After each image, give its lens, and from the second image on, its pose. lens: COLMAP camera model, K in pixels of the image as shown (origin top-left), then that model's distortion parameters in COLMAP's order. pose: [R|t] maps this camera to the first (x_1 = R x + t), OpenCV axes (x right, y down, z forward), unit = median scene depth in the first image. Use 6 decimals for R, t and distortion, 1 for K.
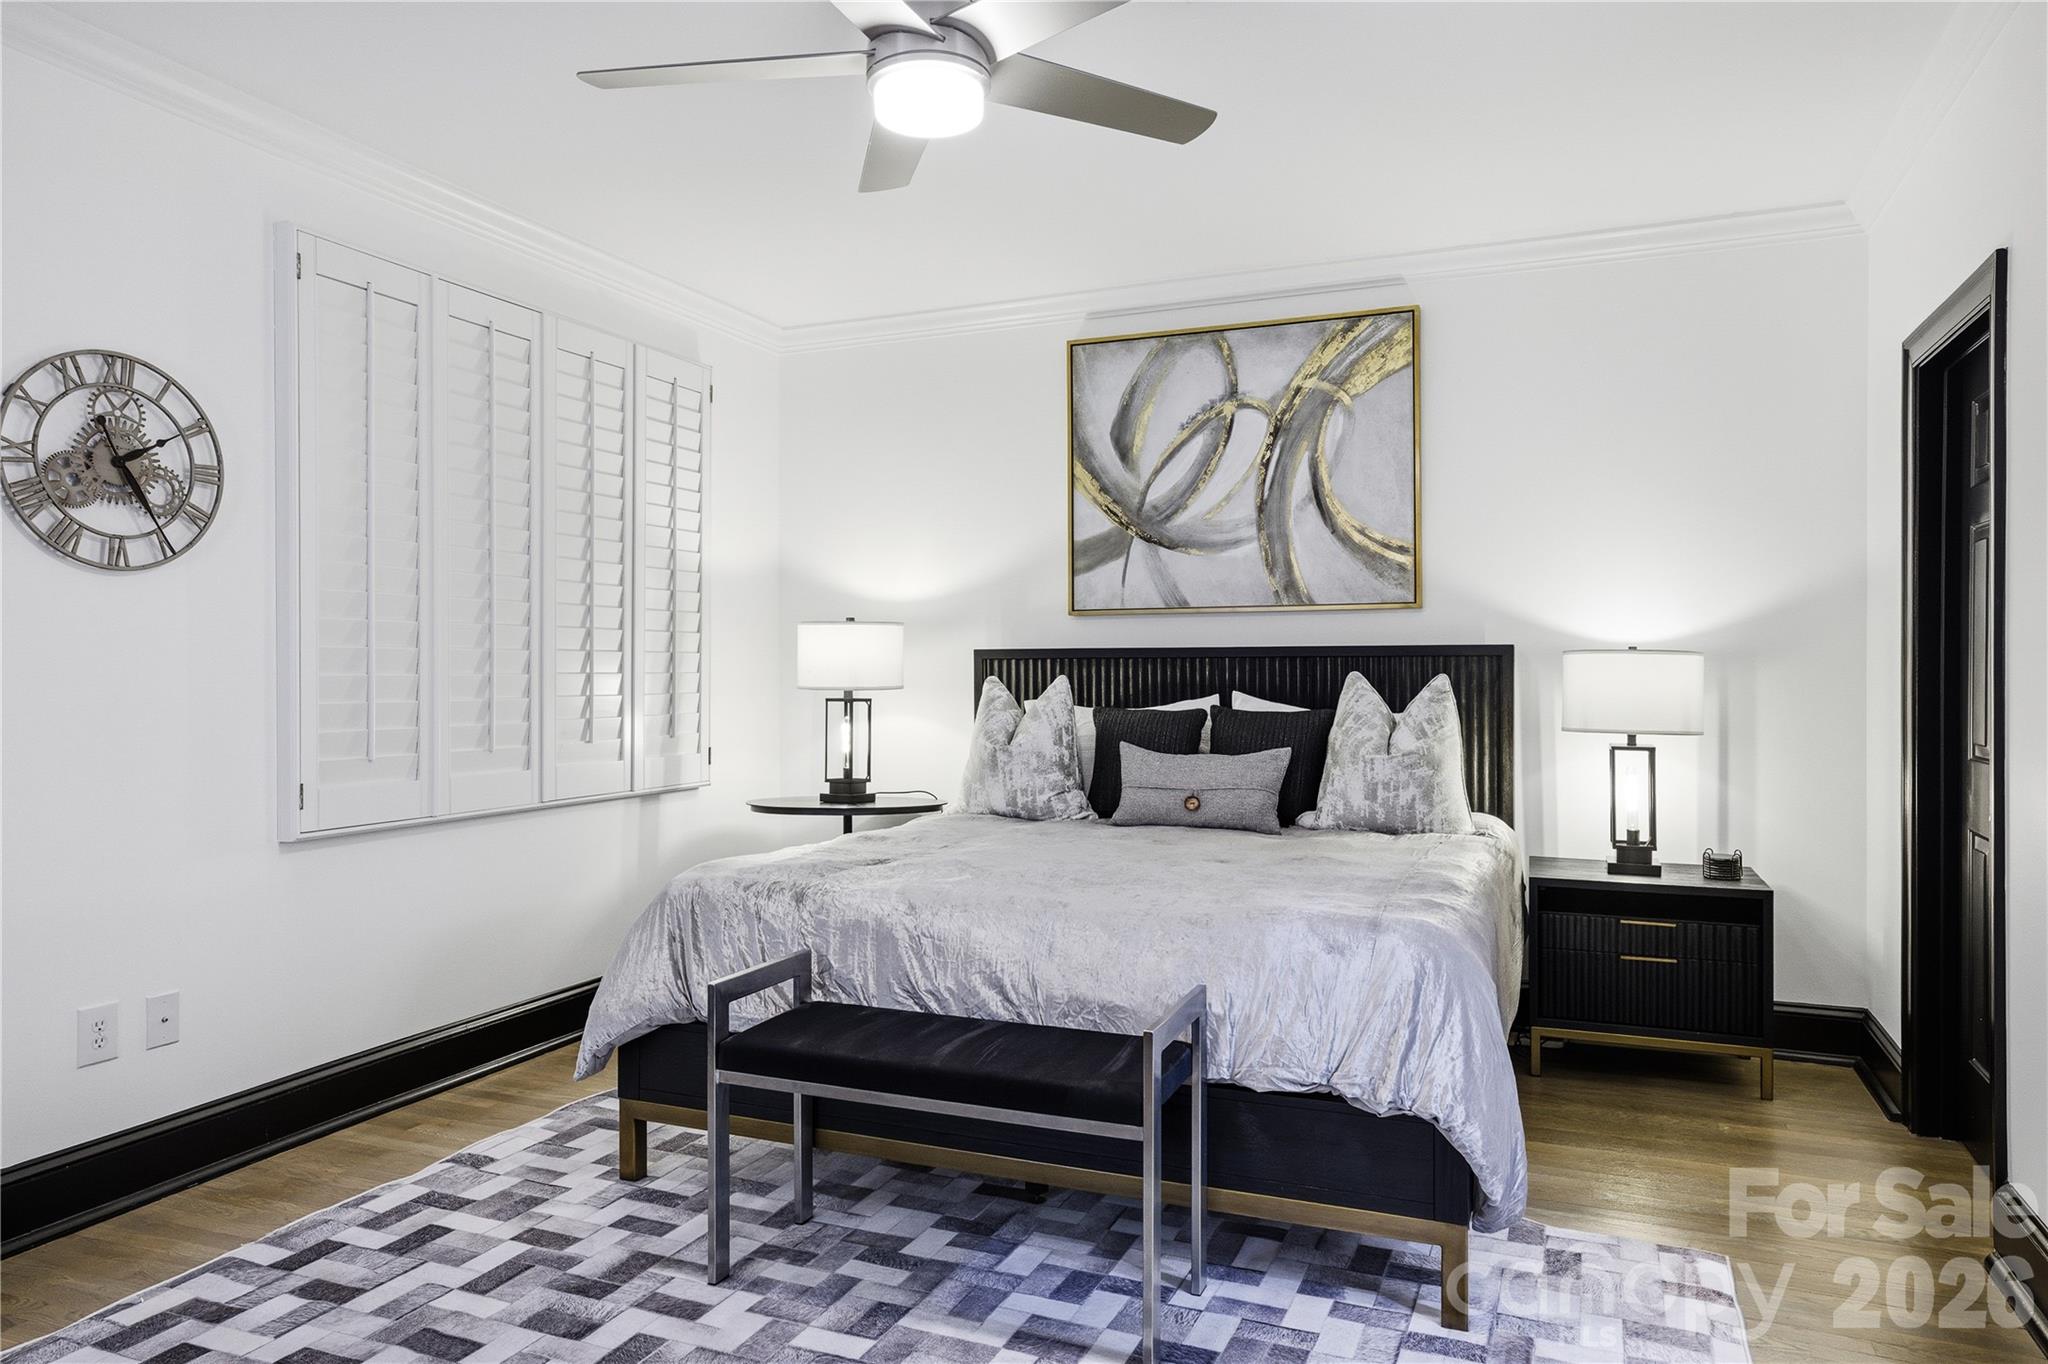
lens RADIAL K [[1347.6, 0, 1016.3], [0, 1347.6, 683.1], [0, 0, 1]] dist [0.025266, 0.018528]
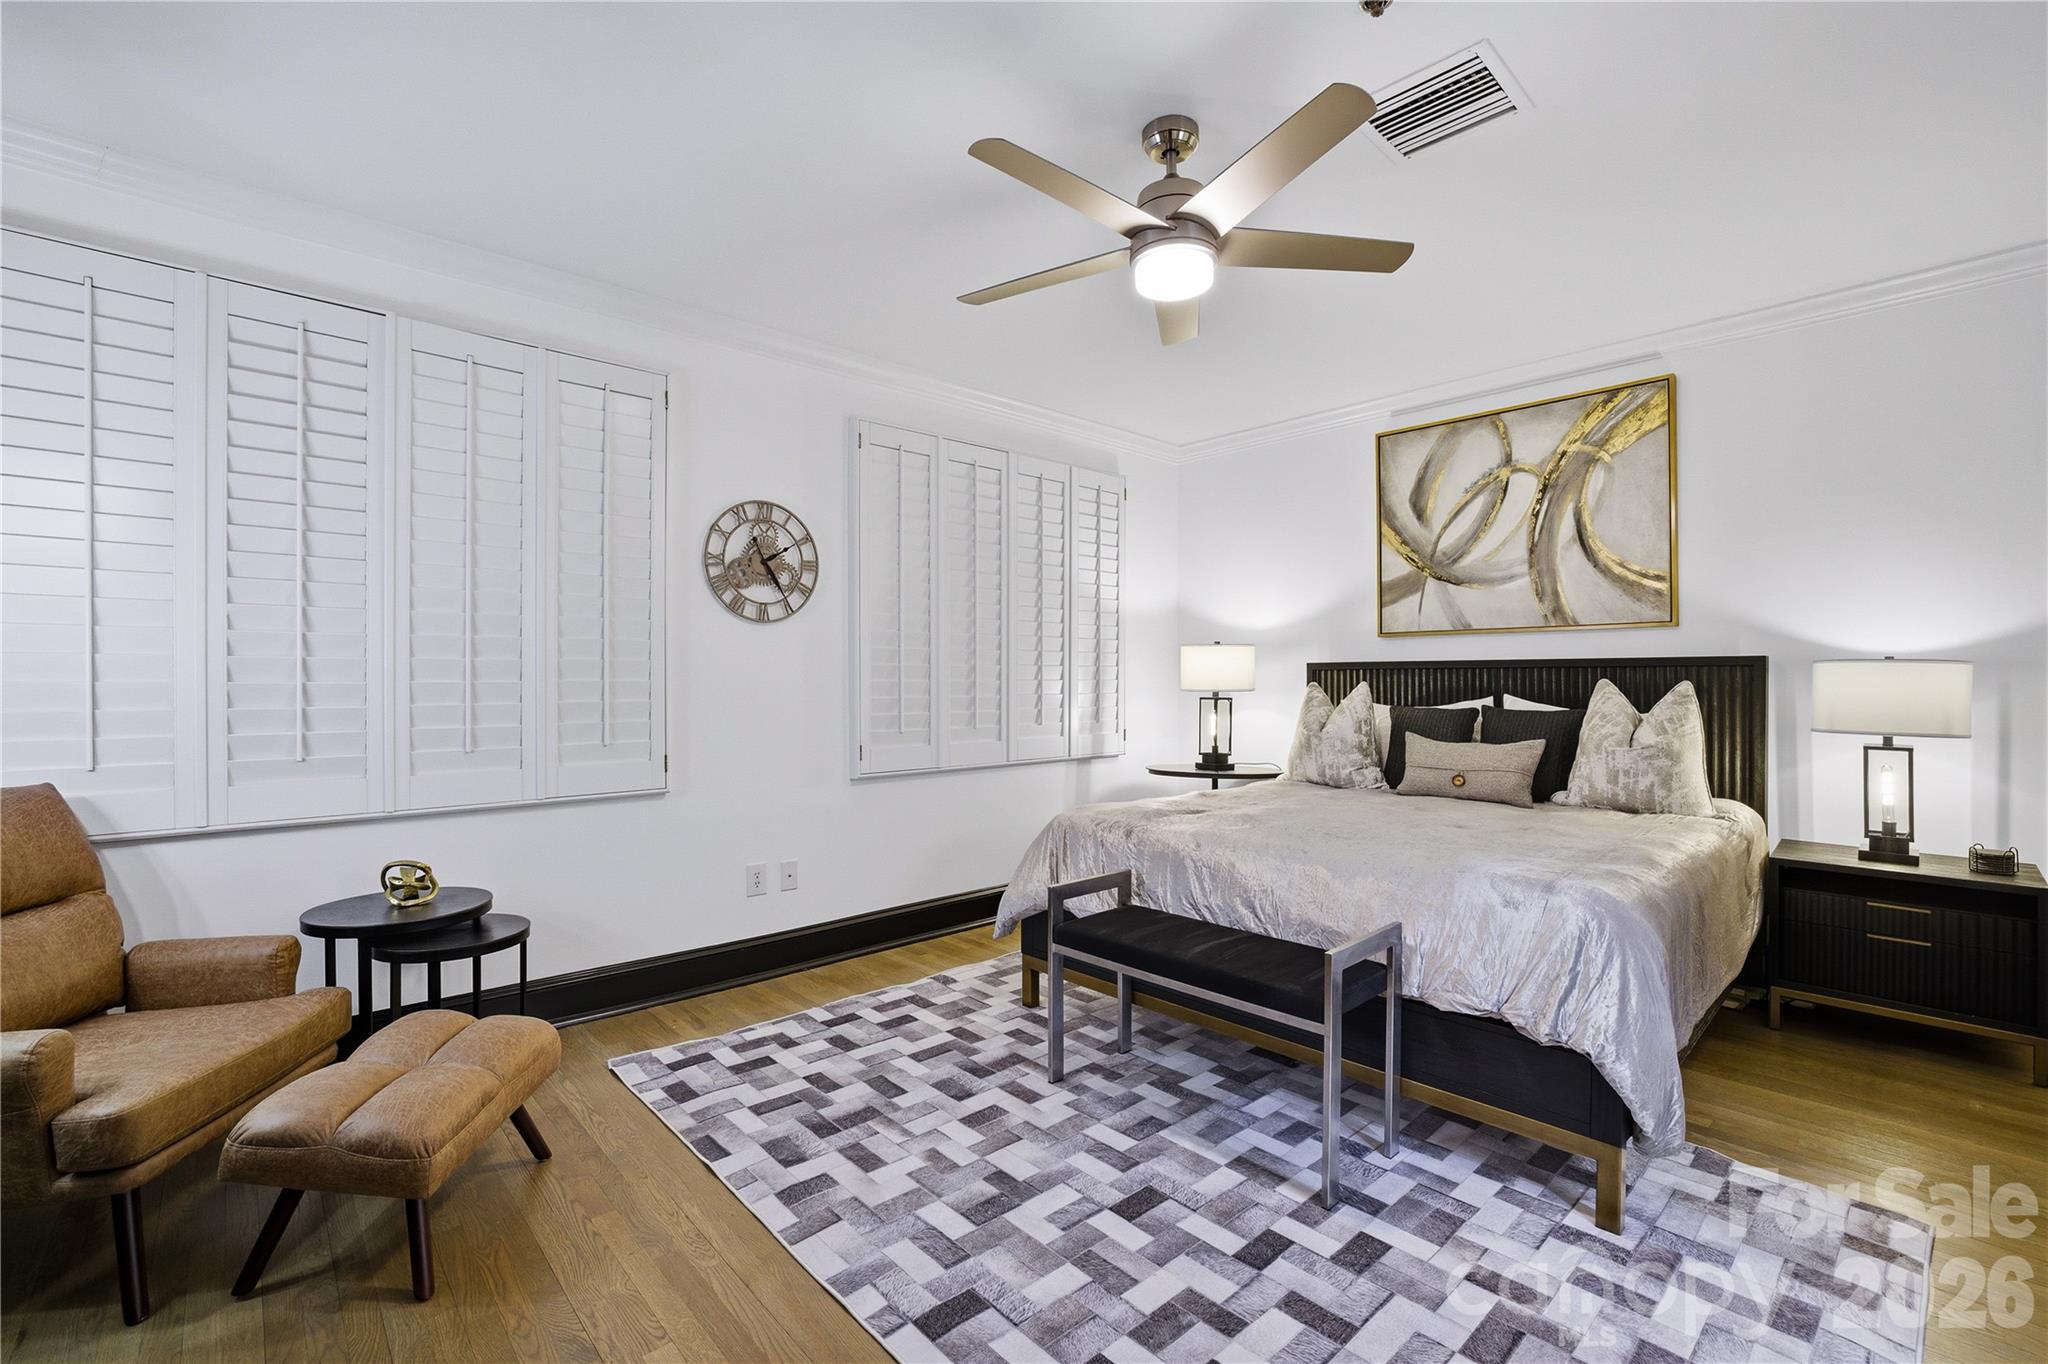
lens RADIAL K [[898.8, 0, 1028.2], [0, 898.8, 691.2], [0, 0, 1]] dist [-0.010448, 0.004947]
pose [[0.915906, 0.005741, -0.401351, 0.124509], [-0.003651, 0.999976, 0.005972, -0.000585], [0.401376, -0.004004, 0.915905, 0.059113]]
